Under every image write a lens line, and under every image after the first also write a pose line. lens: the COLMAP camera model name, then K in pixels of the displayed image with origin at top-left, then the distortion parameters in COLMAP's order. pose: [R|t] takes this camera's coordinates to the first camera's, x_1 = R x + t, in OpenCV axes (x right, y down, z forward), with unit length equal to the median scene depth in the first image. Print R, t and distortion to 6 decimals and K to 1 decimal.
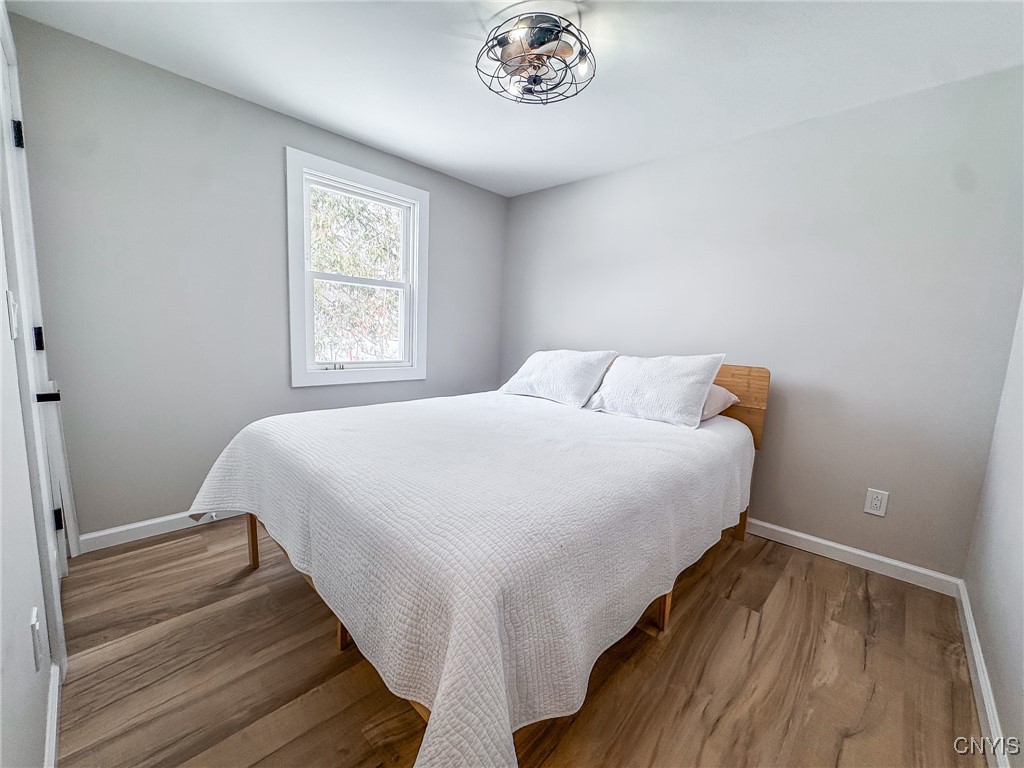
lens RADIAL K [[406.8, 0, 506.3], [0, 406.8, 386.4], [0, 0, 1]] dist [-0.003993, 0.000260]
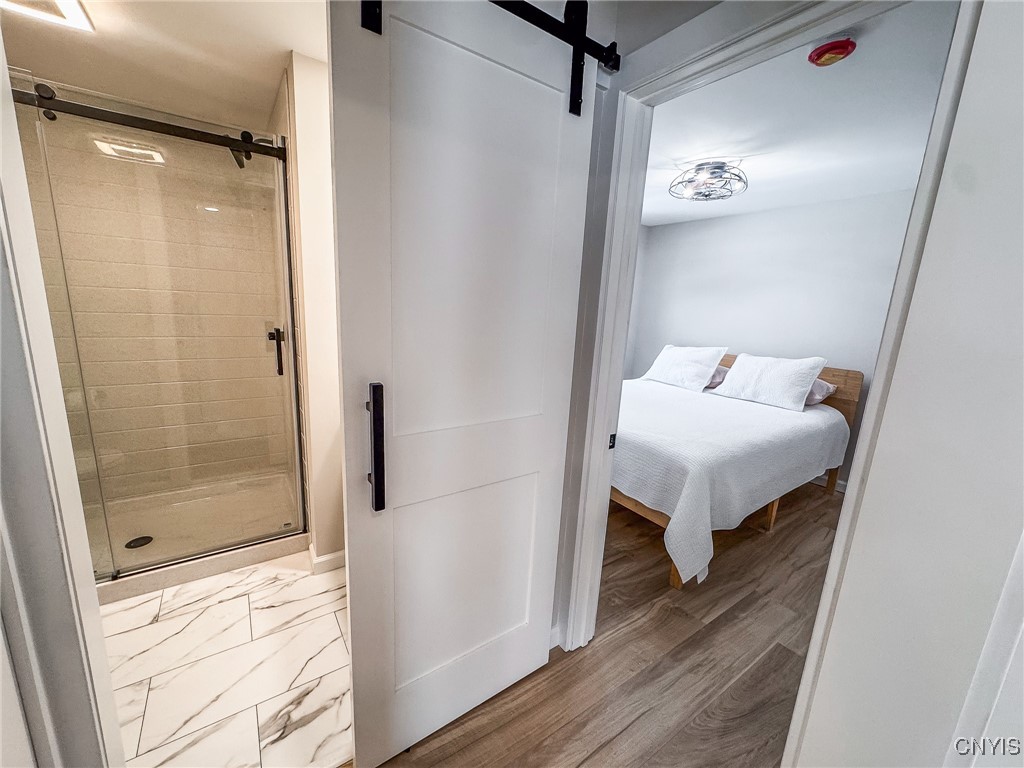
lens RADIAL K [[406.8, 0, 509.9], [0, 406.8, 380.9], [0, 0, 1]] dist [-0.003993, 0.000260]
pose [[0.980914, 0.056246, -0.186127, -0.333741], [-0.047672, 0.997599, 0.050230, -0.030692], [0.188506, -0.040398, 0.981241, -0.707379]]
